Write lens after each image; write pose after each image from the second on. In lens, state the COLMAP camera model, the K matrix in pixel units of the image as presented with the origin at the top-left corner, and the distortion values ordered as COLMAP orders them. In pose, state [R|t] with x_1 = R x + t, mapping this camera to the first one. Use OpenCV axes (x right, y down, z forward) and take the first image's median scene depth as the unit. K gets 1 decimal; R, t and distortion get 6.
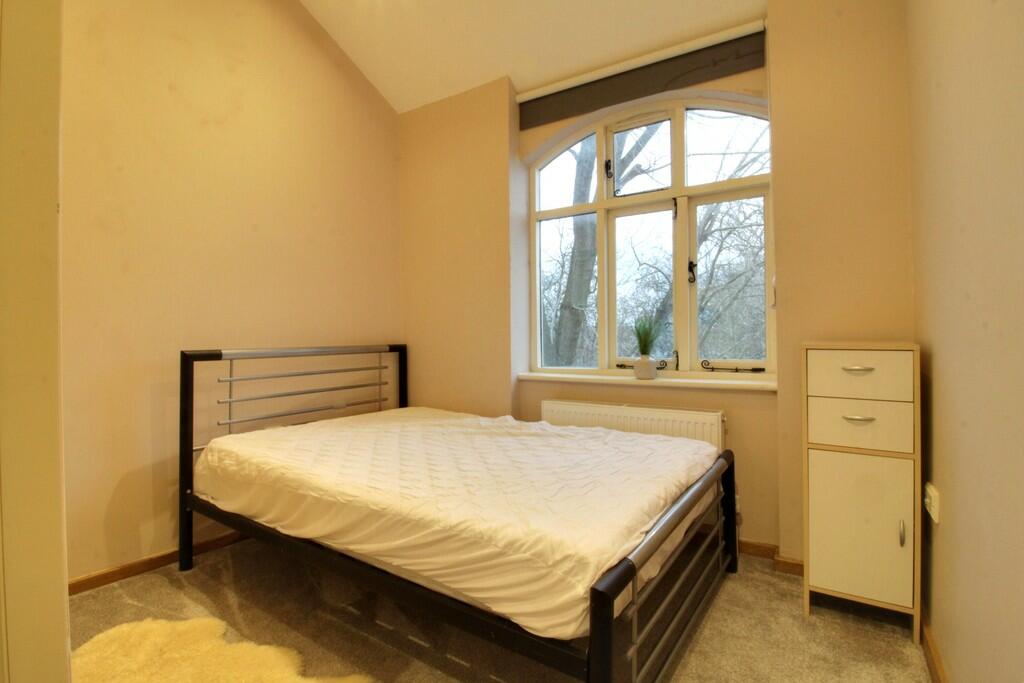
lens RADIAL K [[508.5, 0, 509.4], [0, 508.5, 322.4], [0, 0, 1]] dist [-0.001950, -0.012102]
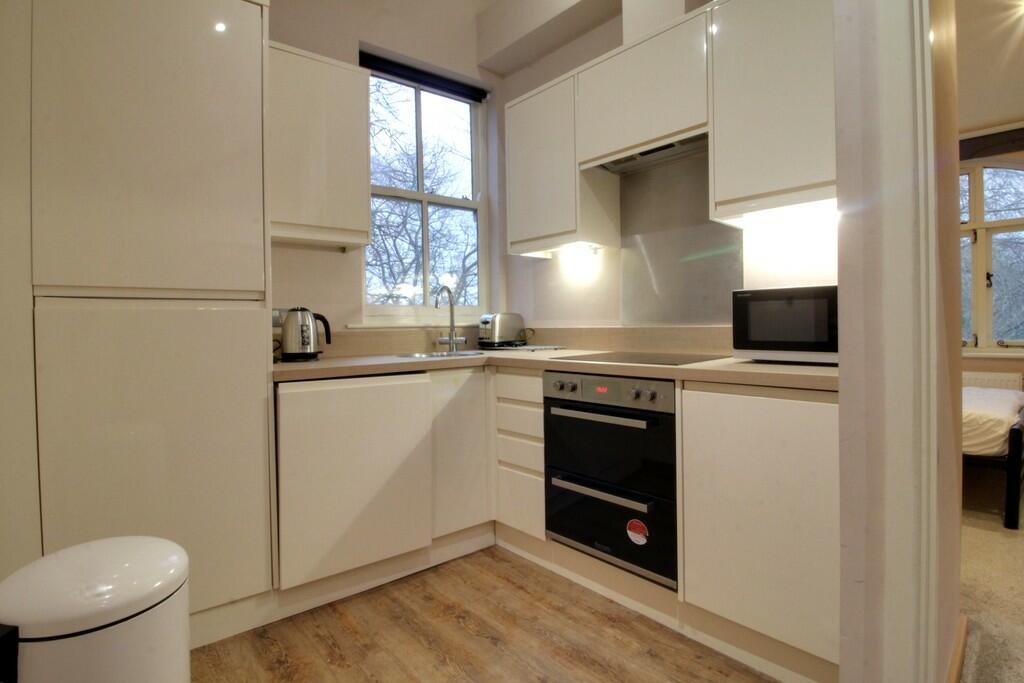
lens RADIAL K [[508.5, 0, 509.4], [0, 508.5, 322.4], [0, 0, 1]] dist [-0.001950, -0.012102]
pose [[0.969444, 0.000682, -0.245310, -0.624895], [0.003587, 0.999850, 0.016954, -0.006961], [0.245285, -0.017316, 0.969296, -0.741508]]
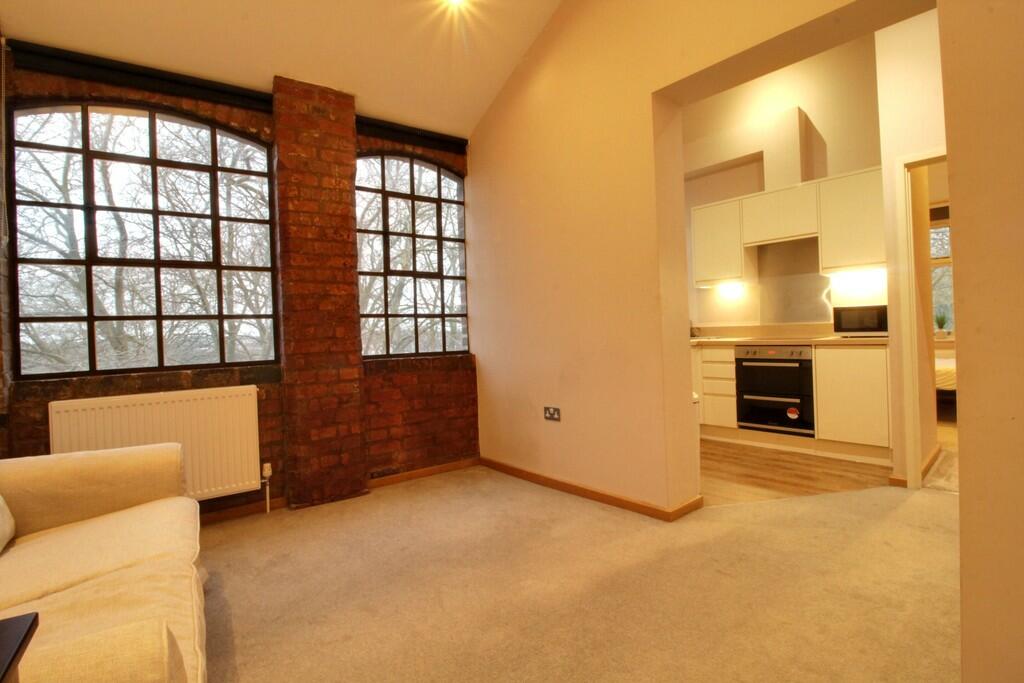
lens RADIAL K [[474.1, 0, 513.4], [0, 474.1, 329.6], [0, 0, 1]] dist [0.000345, -0.013221]
pose [[0.969204, -0.019953, -0.245449, -2.279669], [0.024127, 0.999611, 0.014009, -0.019739], [0.245074, -0.019500, 0.969308, -3.952020]]
